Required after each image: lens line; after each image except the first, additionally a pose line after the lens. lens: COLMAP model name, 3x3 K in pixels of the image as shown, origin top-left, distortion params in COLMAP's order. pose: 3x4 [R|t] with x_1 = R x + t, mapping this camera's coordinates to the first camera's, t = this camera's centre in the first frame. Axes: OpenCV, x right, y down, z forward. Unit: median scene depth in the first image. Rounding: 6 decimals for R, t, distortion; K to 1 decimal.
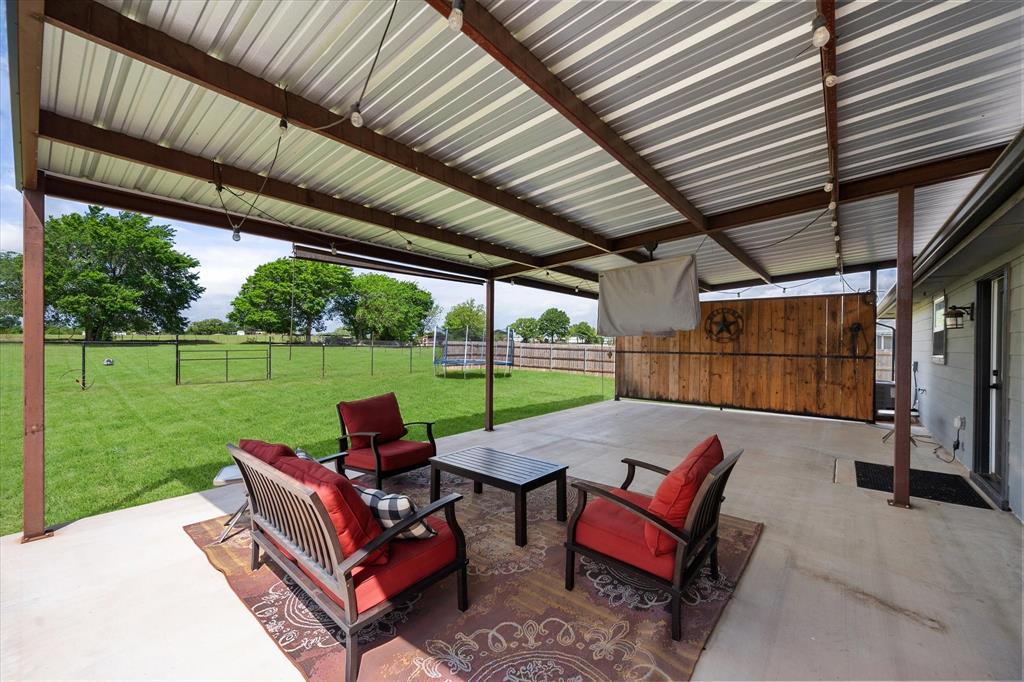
lens RADIAL K [[401.5, 0, 516.1], [0, 401.5, 346.7], [0, 0, 1]] dist [0.001360, 0.000056]
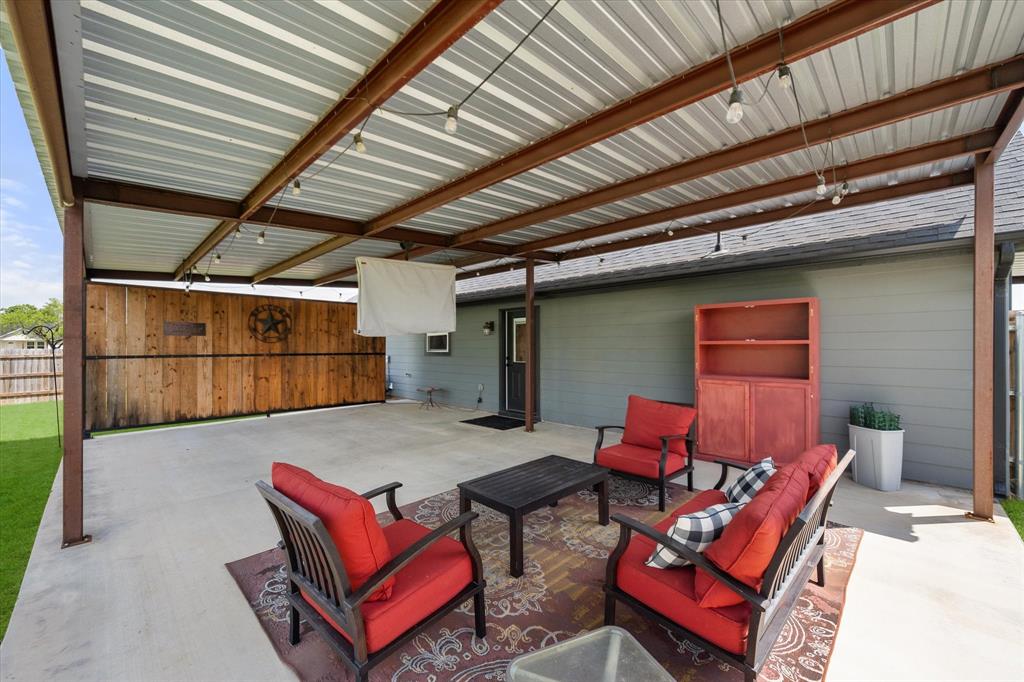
lens RADIAL K [[407.3, 0, 515.8], [0, 407.3, 339.6], [0, 0, 1]] dist [-0.000064, -0.000061]
pose [[0.075456, 0.007153, 0.997123, -0.380489], [0.009935, 0.999919, -0.007925, -0.004218], [-0.997100, 0.010505, 0.075379, 0.386907]]
